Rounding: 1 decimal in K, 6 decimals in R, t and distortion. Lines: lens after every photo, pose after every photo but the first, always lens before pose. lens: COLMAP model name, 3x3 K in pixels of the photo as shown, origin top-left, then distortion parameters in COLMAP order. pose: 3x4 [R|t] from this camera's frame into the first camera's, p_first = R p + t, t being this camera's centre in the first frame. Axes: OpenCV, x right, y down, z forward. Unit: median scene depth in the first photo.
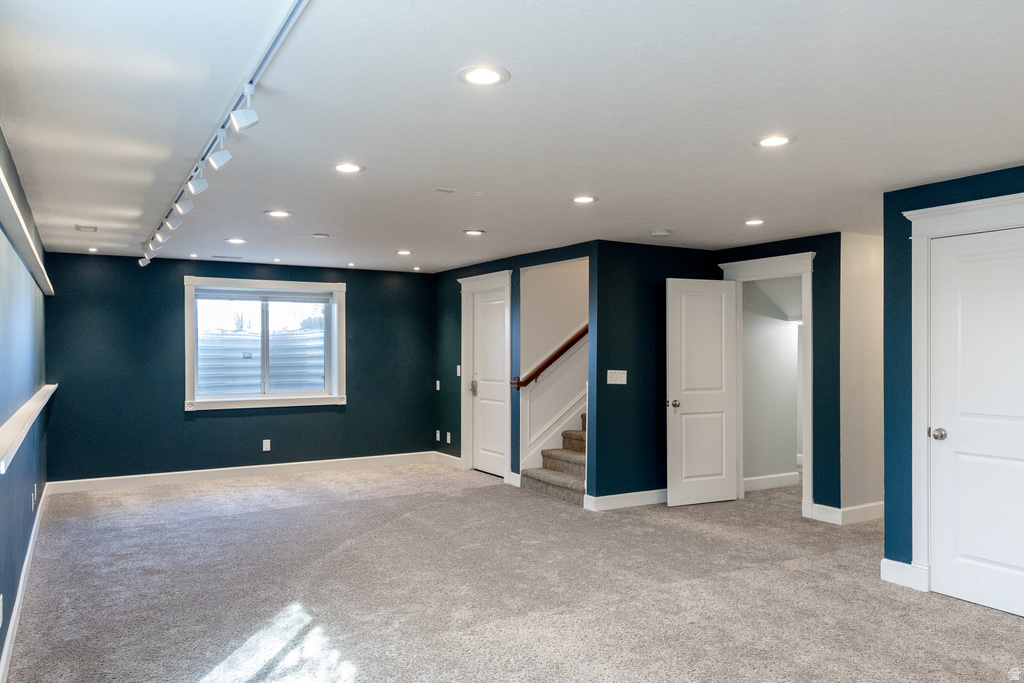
lens RADIAL K [[710.8, 0, 512.8], [0, 710.8, 358.1], [0, 0, 1]] dist [0.021924, -0.000012]
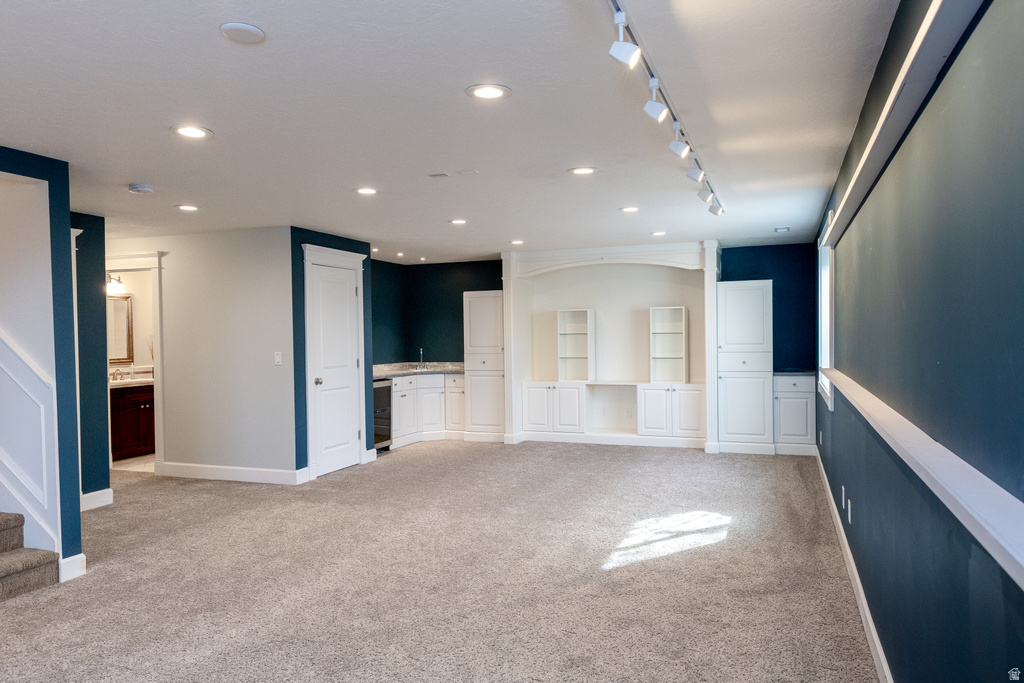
lens RADIAL K [[697.4, 0, 516.9], [0, 697.4, 306.3], [0, 0, 1]] dist [0.007625, -0.005113]
pose [[-0.617204, 0.034652, 0.786040, -1.014330], [0.013504, 0.999349, -0.033453, -0.010257], [-0.786687, -0.010033, -0.617270, 1.687260]]
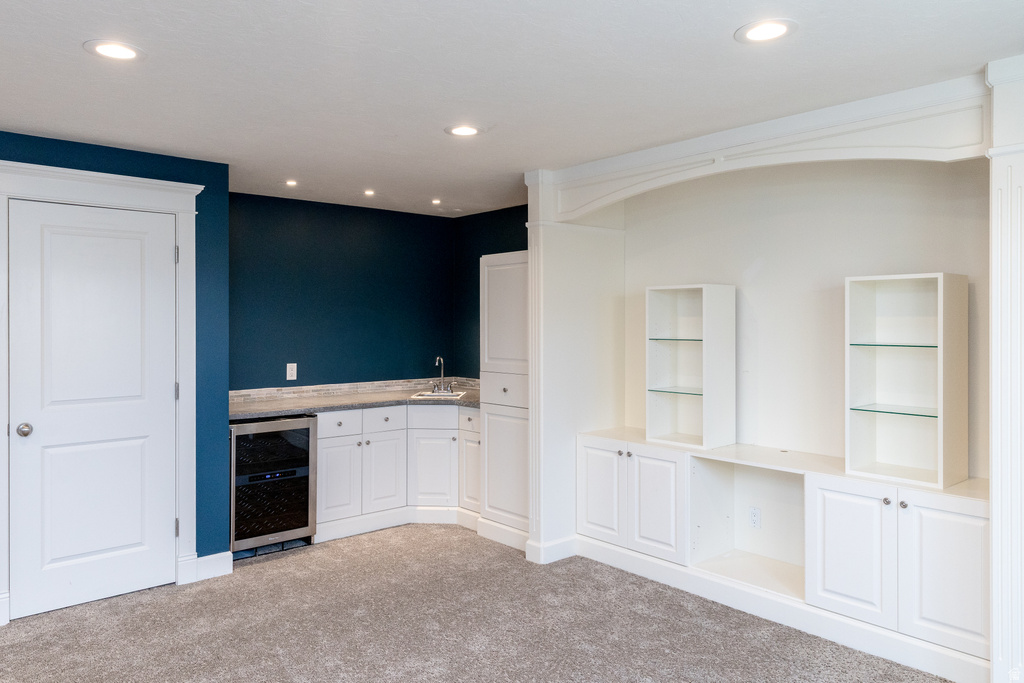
lens RADIAL K [[697.4, 0, 516.9], [0, 697.4, 306.3], [0, 0, 1]] dist [0.007625, -0.005113]
pose [[-0.168742, 0.017714, 0.985501, -0.344056], [0.003967, 0.999843, -0.017292, -0.026117], [-0.985652, 0.000991, -0.168786, 0.584626]]
